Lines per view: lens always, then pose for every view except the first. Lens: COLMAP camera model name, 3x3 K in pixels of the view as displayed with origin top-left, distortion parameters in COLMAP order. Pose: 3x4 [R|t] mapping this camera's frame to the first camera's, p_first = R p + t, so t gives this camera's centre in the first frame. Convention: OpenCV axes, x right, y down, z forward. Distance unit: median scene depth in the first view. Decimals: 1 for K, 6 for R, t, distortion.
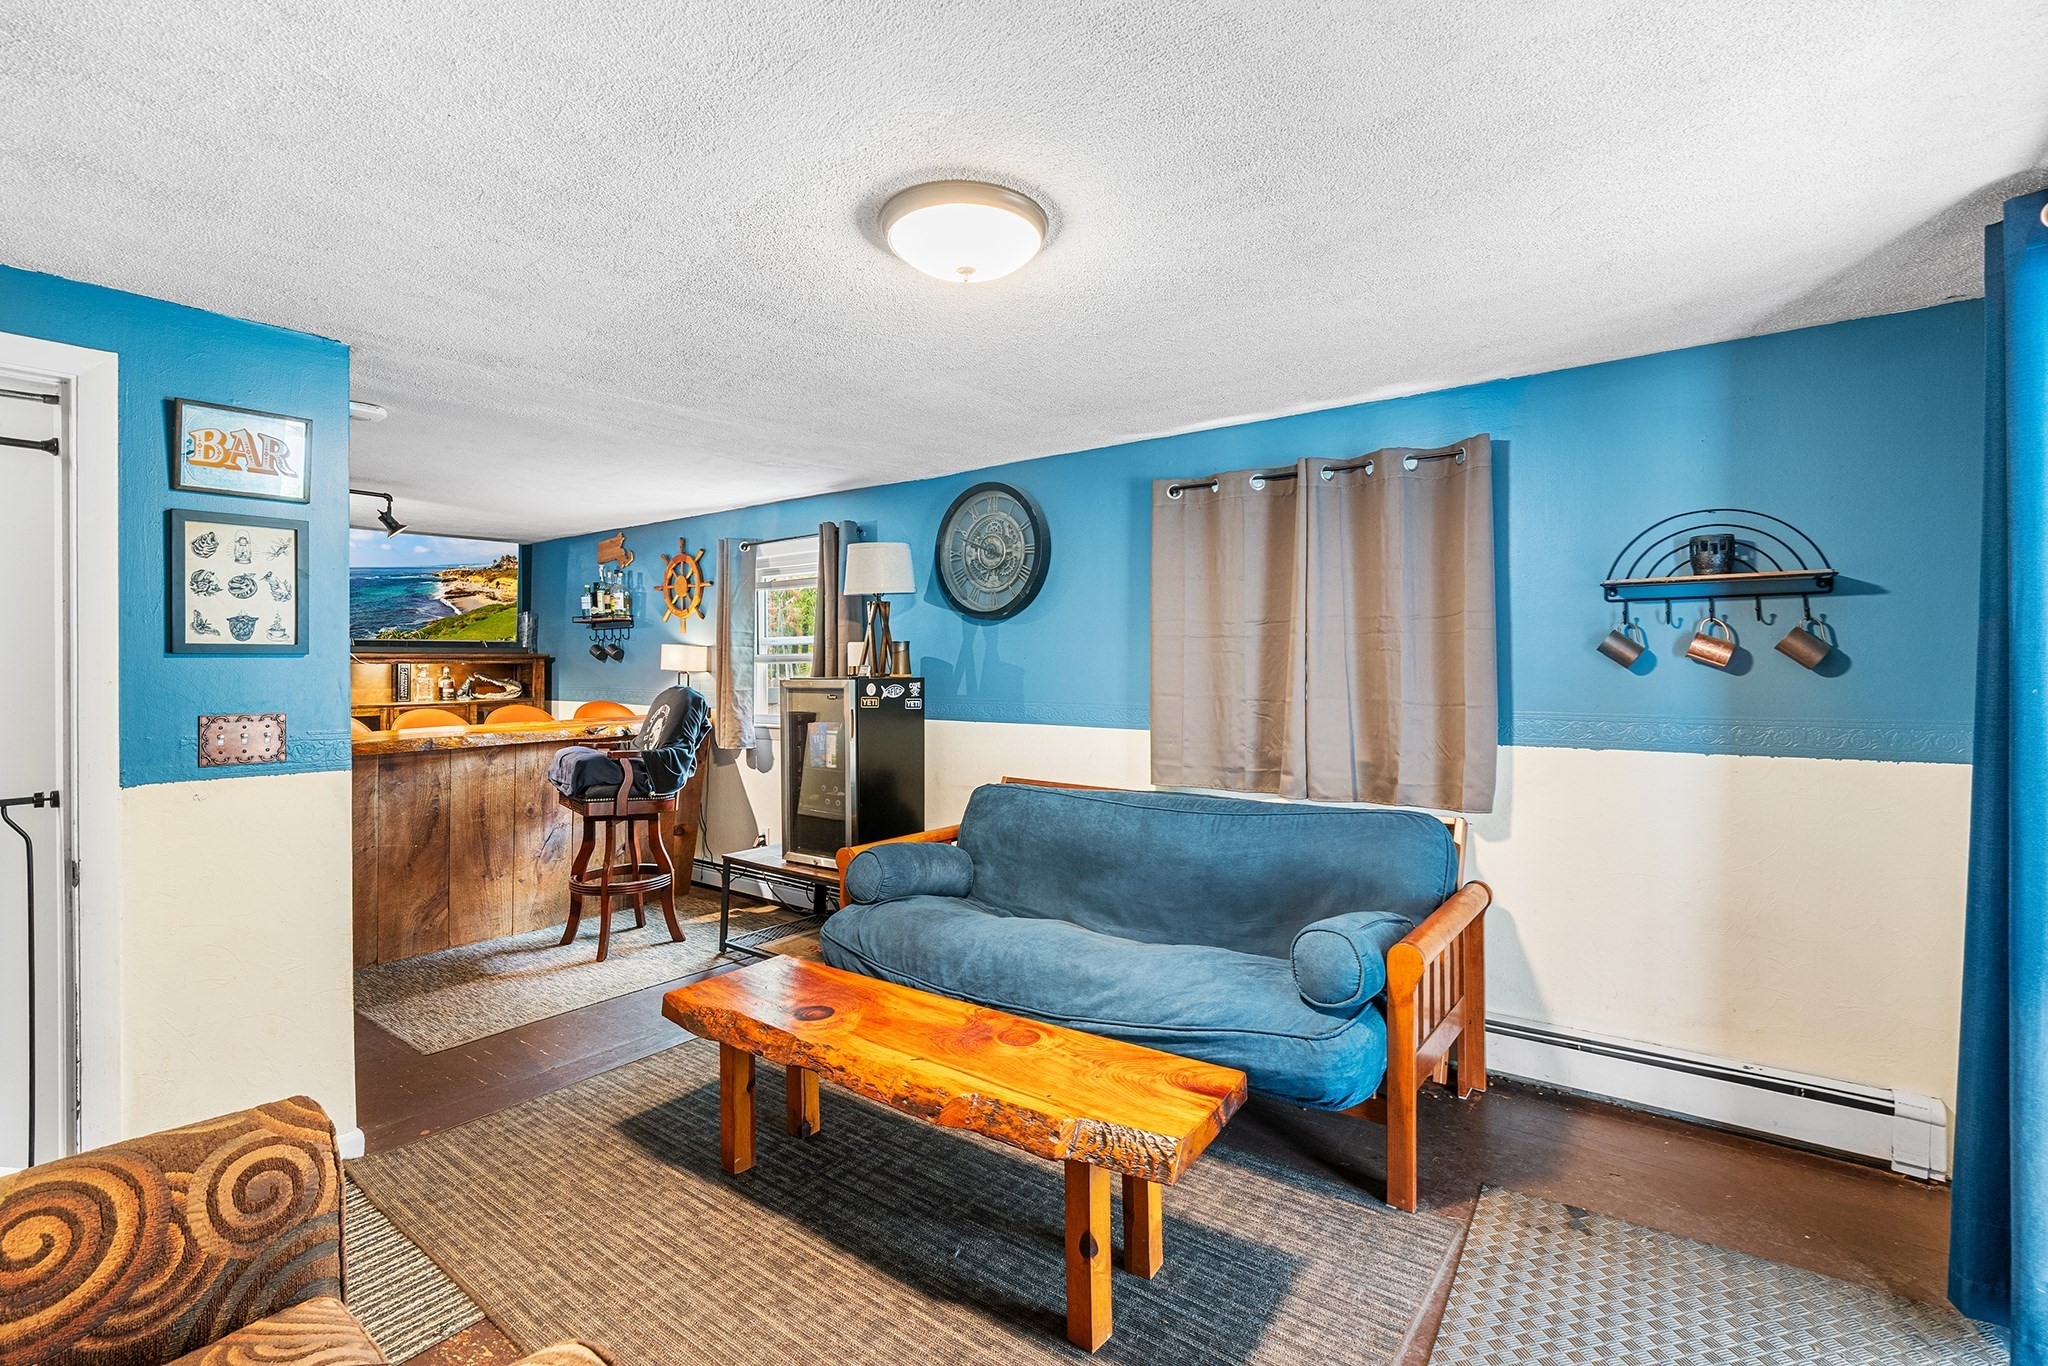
lens RADIAL K [[941.7, 0, 1008.8], [0, 941.7, 668.2], [0, 0, 1]] dist [-0.013239, 0.005195]
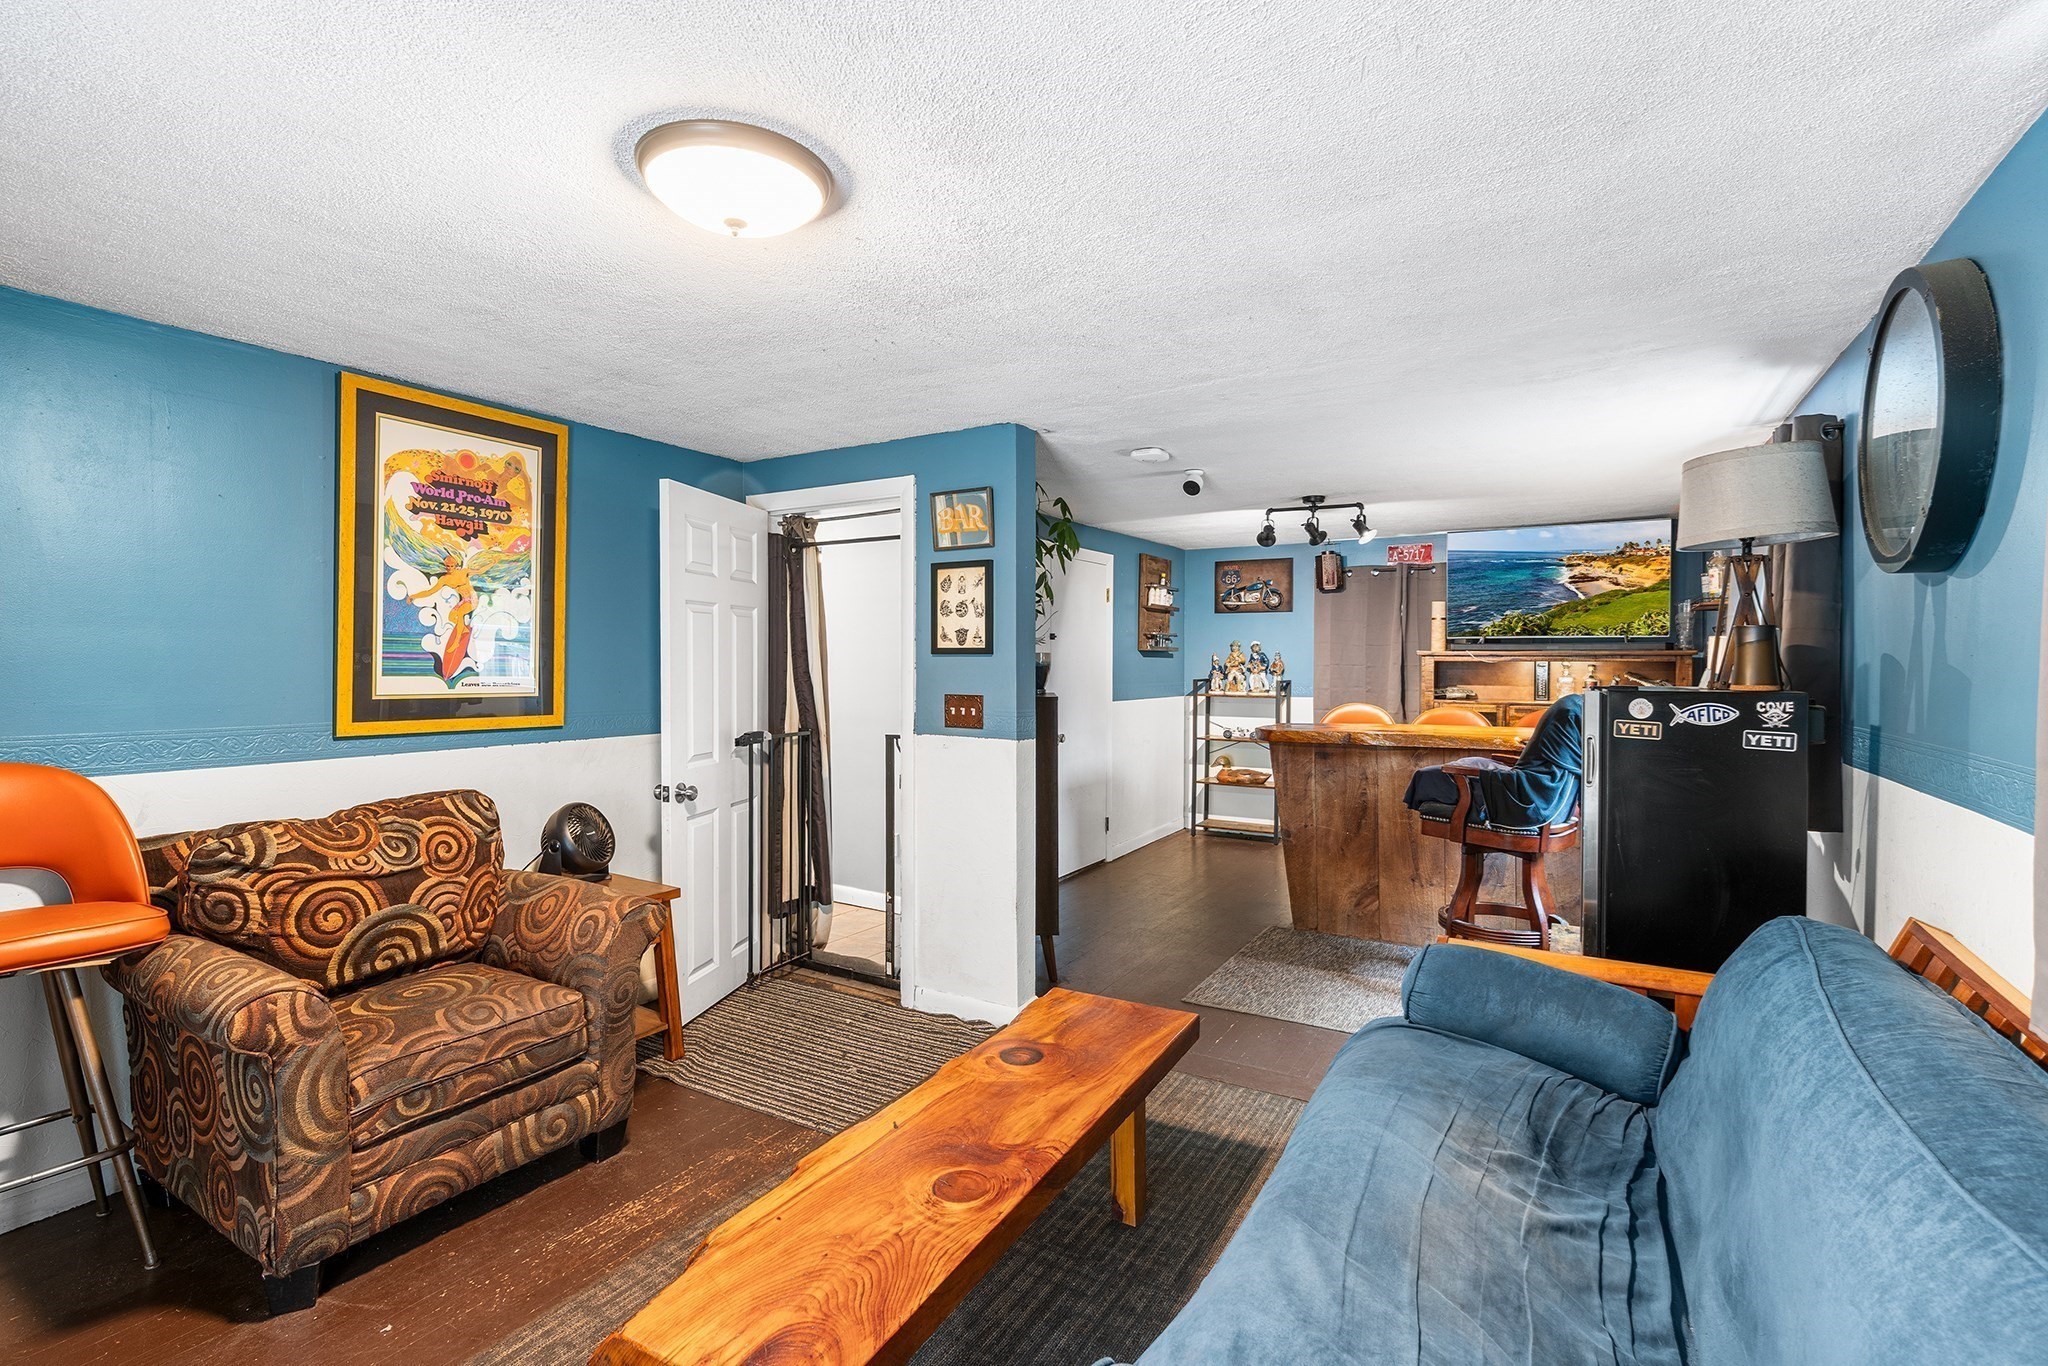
lens RADIAL K [[941.7, 0, 1010.1], [0, 941.7, 678.0], [0, 0, 1]] dist [-0.013239, 0.005195]
pose [[0.112092, 0.023176, -0.993428, 0.658924], [-0.008662, 0.999713, 0.022345, -0.011137], [0.993660, 0.006101, 0.112260, 0.873018]]
